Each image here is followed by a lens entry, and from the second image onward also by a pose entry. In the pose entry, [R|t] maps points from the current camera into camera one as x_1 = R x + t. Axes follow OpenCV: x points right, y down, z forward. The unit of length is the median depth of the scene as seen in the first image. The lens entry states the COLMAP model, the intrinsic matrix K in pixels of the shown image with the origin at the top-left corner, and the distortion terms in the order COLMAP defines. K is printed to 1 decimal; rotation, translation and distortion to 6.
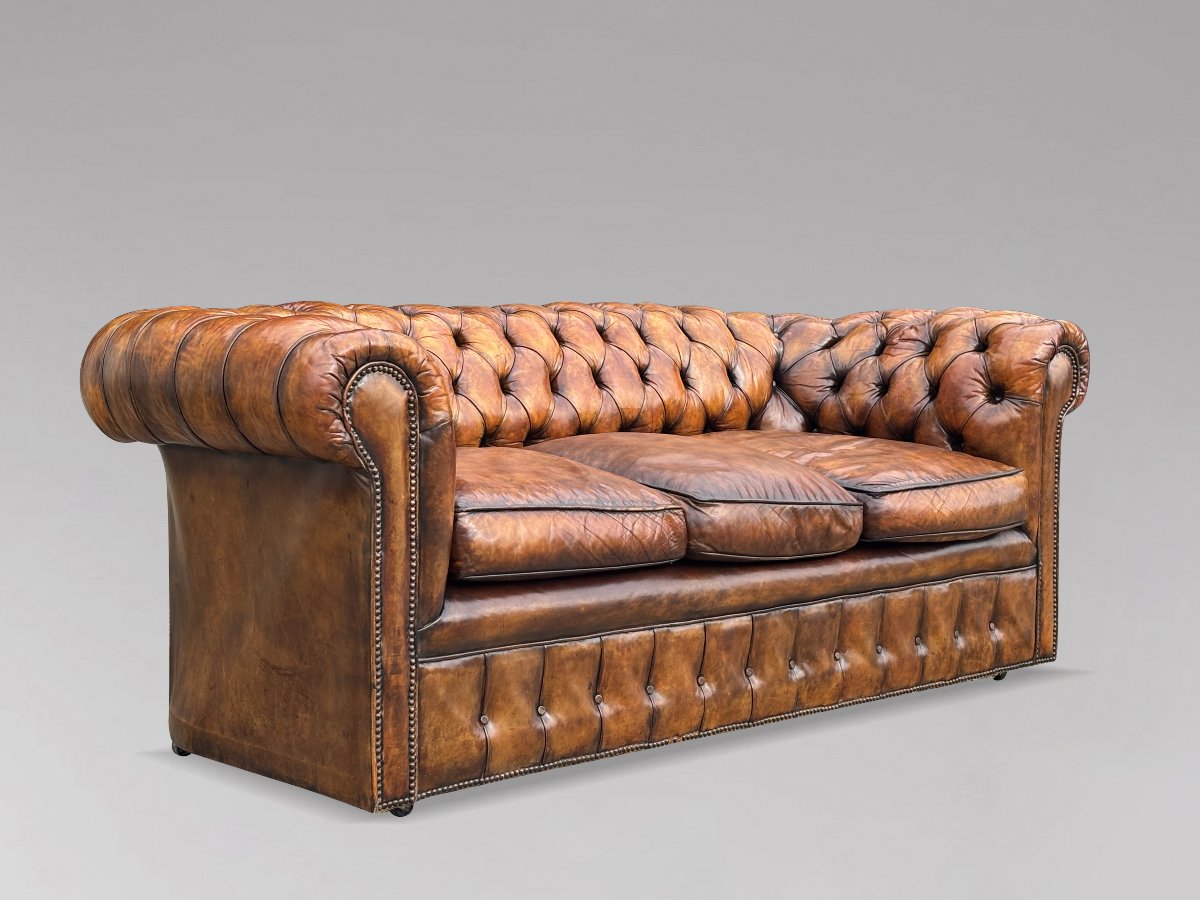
lens RADIAL K [[1996.1, 0, 600.0], [0, 1996.1, 450.0], [0, 0, 1]] dist [0.268726, -1.194120]
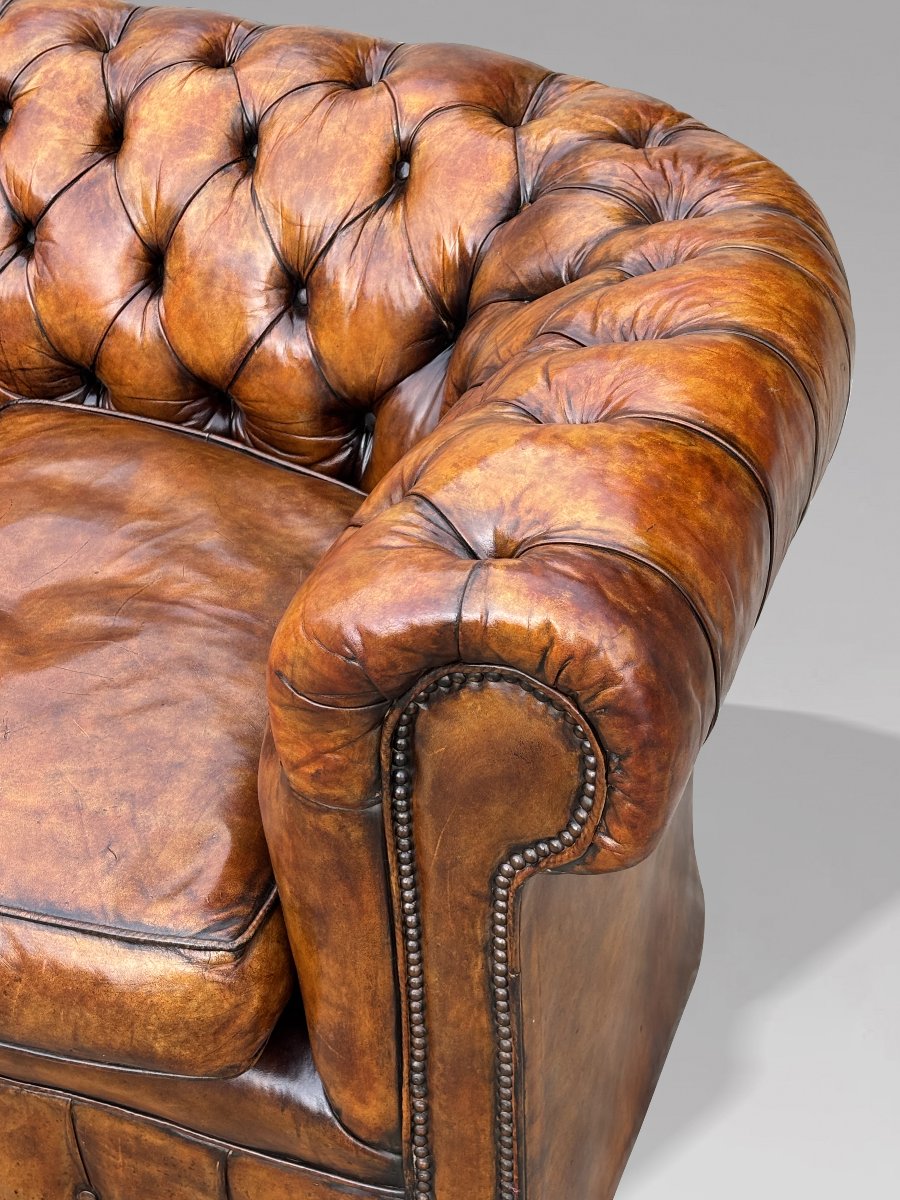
lens RADIAL K [[2086.4, 0, 450.0], [0, 2086.4, 600.0], [0, 0, 1]] dist [0.257091, -1.132789]
pose [[0.412590, 0.477912, -0.775481, 0.517749], [-0.061011, 0.863905, 0.499946, -0.233804], [0.908872, -0.158960, 0.385596, 1.047071]]
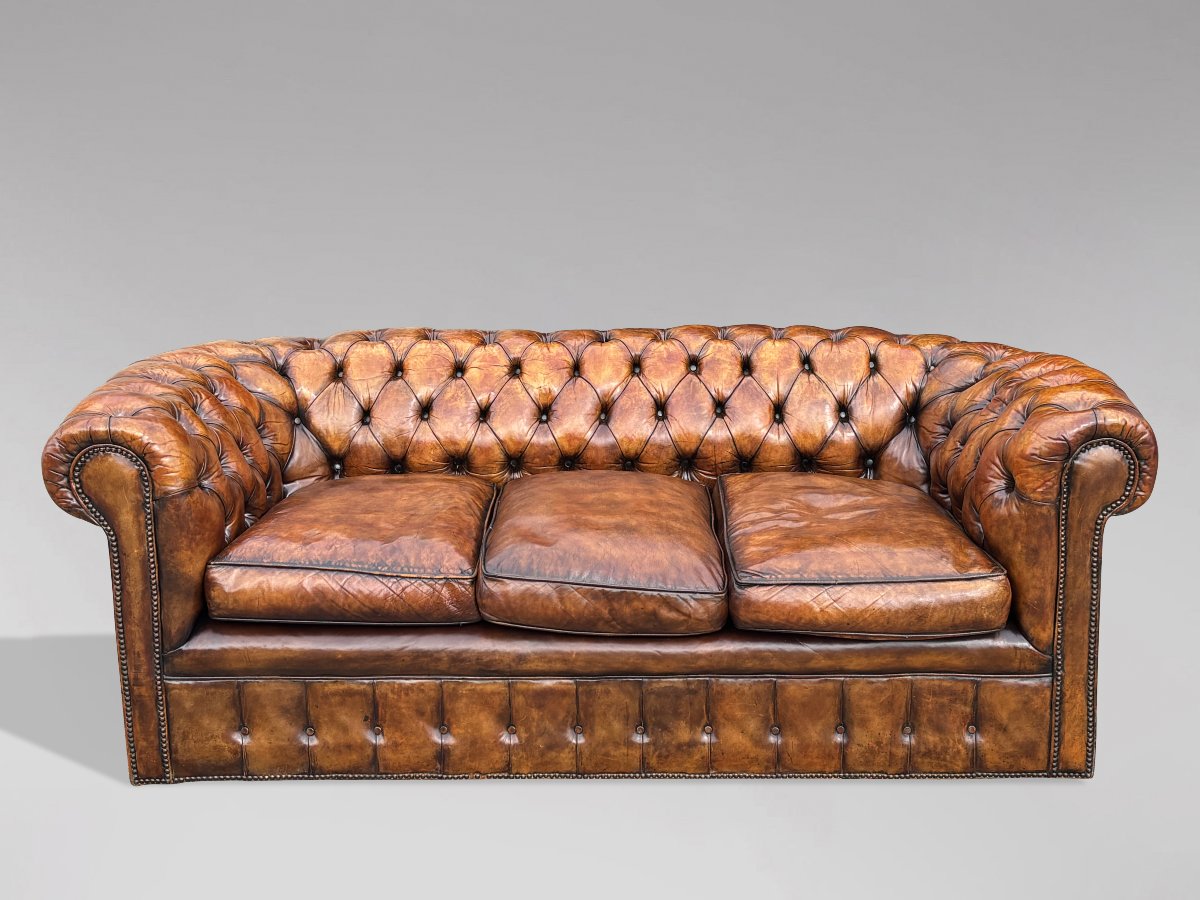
lens RADIAL K [[1717.6, 0, 601.7], [0, 1717.6, 453.5], [0, 0, 1]] dist [0.262220, -1.068075]
pose [[0.709347, 0.154802, -0.687651, 0.699343], [-0.042152, 0.983156, 0.177843, -0.200036], [0.703598, -0.097167, 0.703923, 0.376047]]
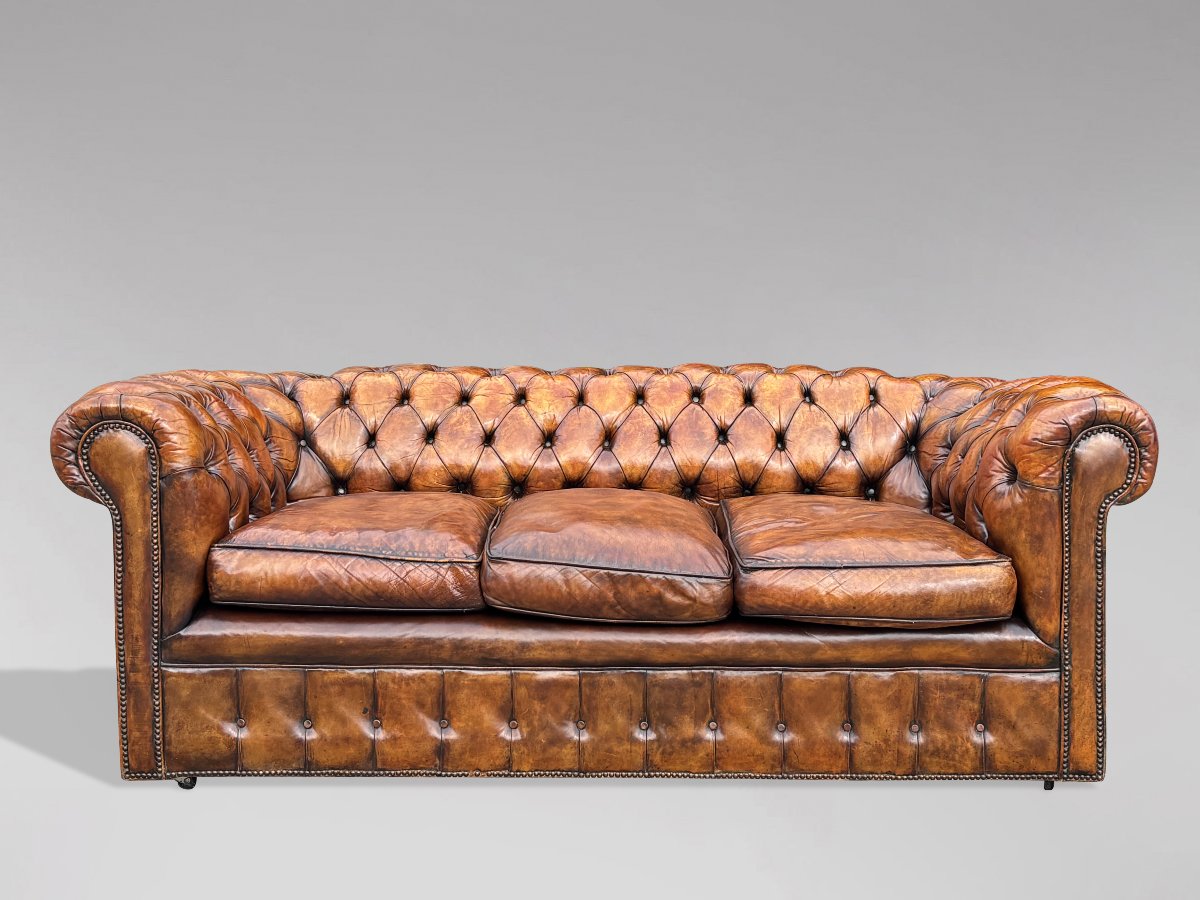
lens RADIAL K [[1717.2, 0, 609.4], [0, 1717.2, 452.7], [0, 0, 1]] dist [0.263830, -1.070680]
pose [[0.716498, 0.055067, -0.695412, 0.712453], [-0.053180, 0.998290, 0.024258, -0.054946], [0.695559, 0.019601, 0.718202, 0.358546]]
